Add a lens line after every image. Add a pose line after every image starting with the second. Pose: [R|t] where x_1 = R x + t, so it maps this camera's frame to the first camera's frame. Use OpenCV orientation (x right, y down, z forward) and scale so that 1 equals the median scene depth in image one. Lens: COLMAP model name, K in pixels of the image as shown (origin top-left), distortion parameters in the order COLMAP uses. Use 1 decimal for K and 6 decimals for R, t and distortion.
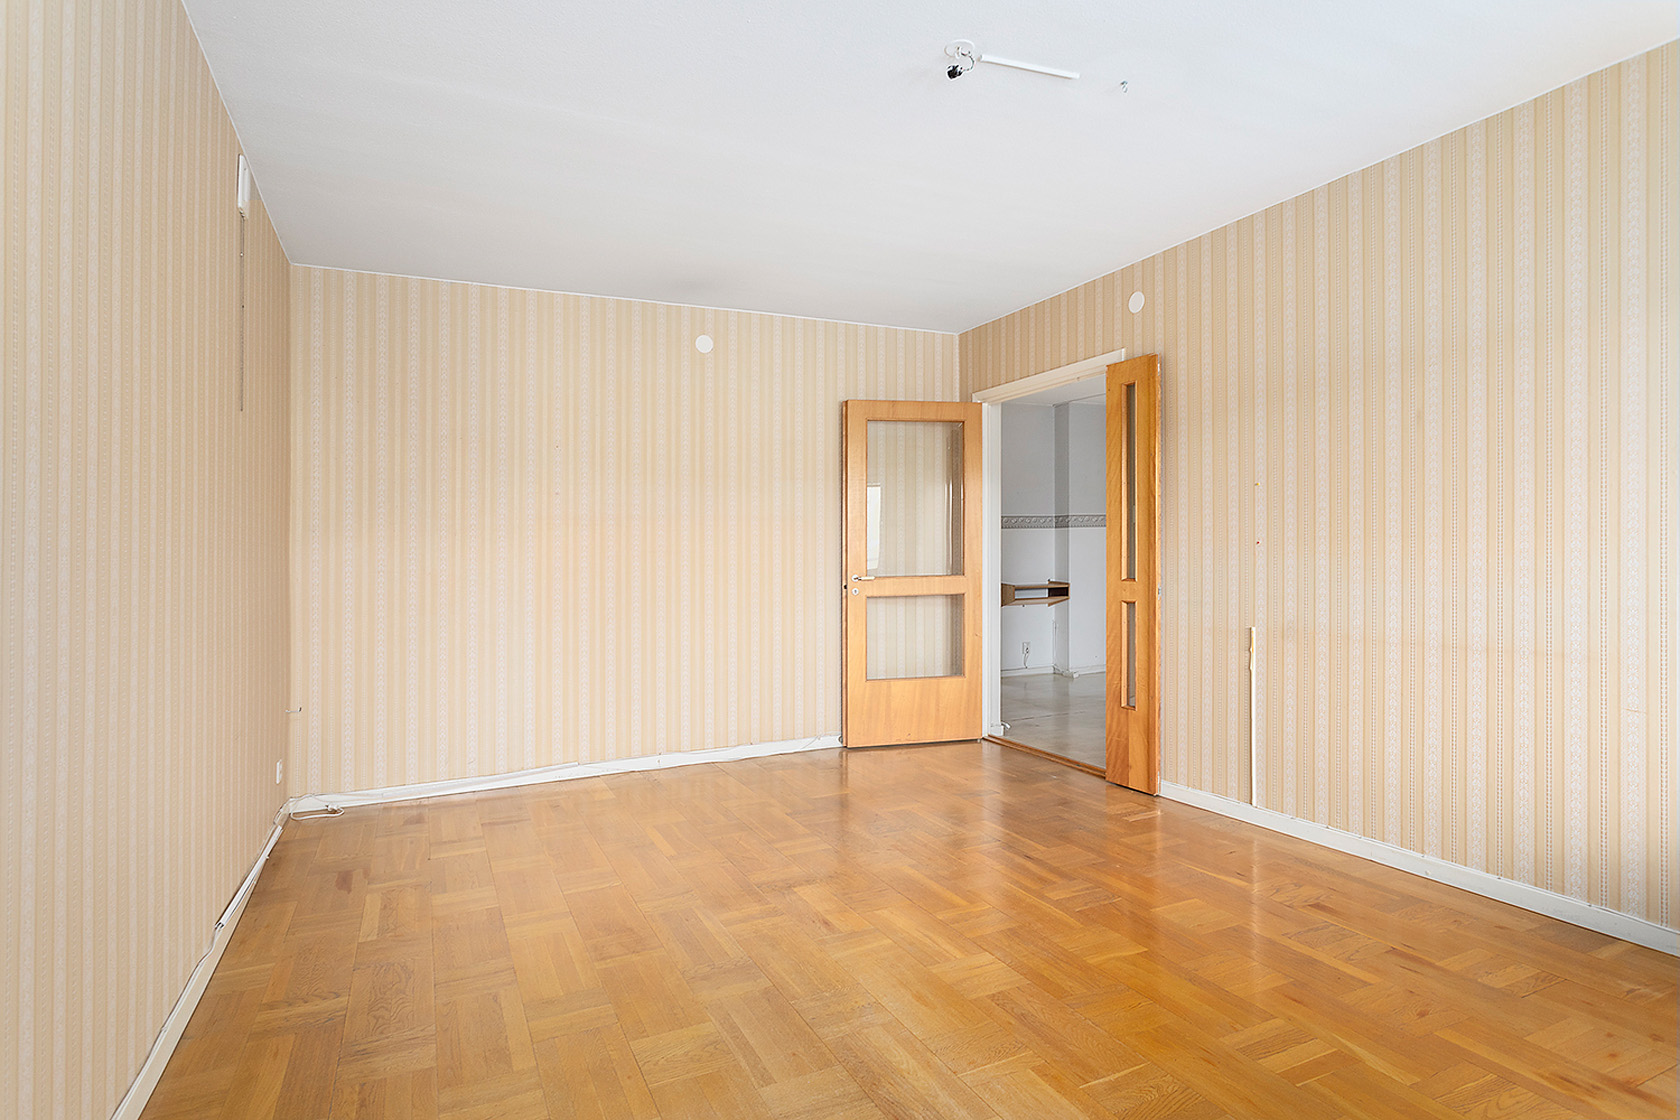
lens RADIAL K [[782.4, 0, 832.5], [0, 782.4, 547.1], [0, 0, 1]] dist [-0.000480, -0.000404]
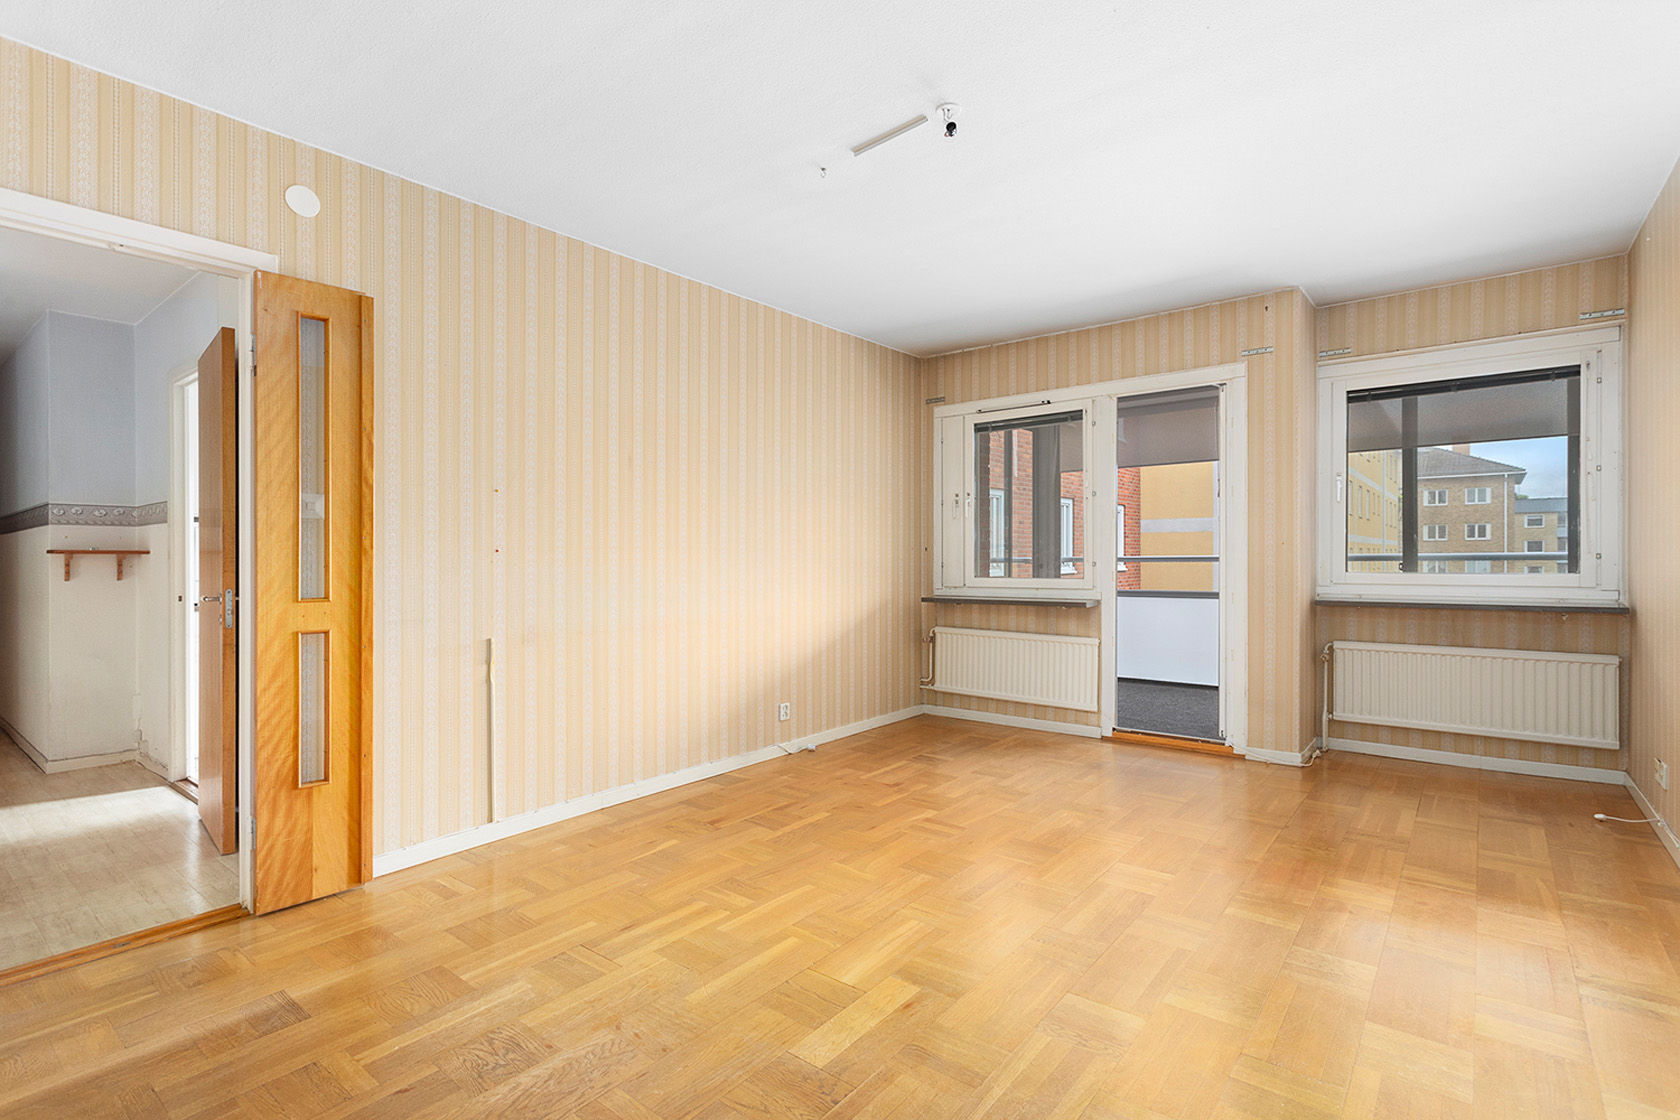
lens RADIAL K [[785.6, 0, 844.6], [0, 785.6, 568.1], [0, 0, 1]] dist [0.002104, 0.000448]
pose [[-0.398080, -0.000633, 0.917350, -0.447754], [0.001289, 0.999998, 0.001250, 0.013033], [-0.917350, 0.001680, -0.398079, 0.842041]]
